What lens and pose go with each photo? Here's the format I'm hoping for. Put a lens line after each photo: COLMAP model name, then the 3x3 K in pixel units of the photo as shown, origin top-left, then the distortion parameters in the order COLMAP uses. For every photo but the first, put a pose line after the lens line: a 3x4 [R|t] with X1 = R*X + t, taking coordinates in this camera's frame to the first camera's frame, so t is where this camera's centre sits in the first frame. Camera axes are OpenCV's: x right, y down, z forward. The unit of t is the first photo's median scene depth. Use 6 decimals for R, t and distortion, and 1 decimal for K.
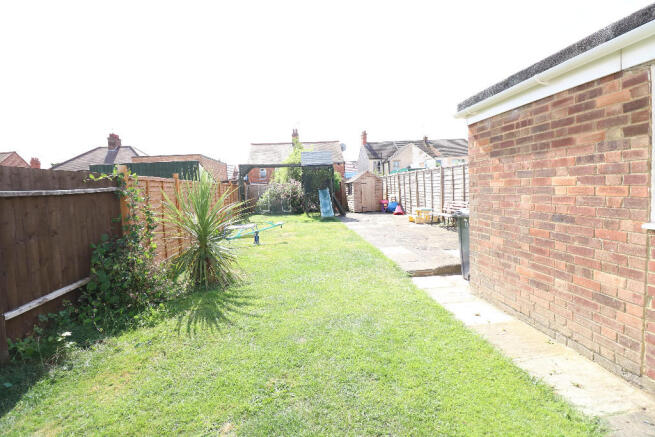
lens RADIAL K [[306.5, 0, 327.1], [0, 306.5, 209.0], [0, 0, 1]] dist [-0.002793, -0.001324]
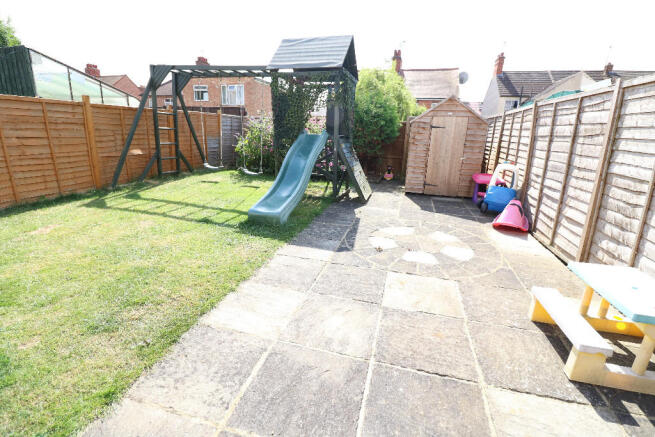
lens RADIAL K [[306.5, 0, 327.1], [0, 306.5, 209.0], [0, 0, 1]] dist [-0.002793, -0.001324]
pose [[0.927419, 0.163310, -0.336487, 0.051586], [-0.099414, 0.974912, 0.199159, -0.016375], [0.360569, -0.151252, 0.920387, 0.203886]]
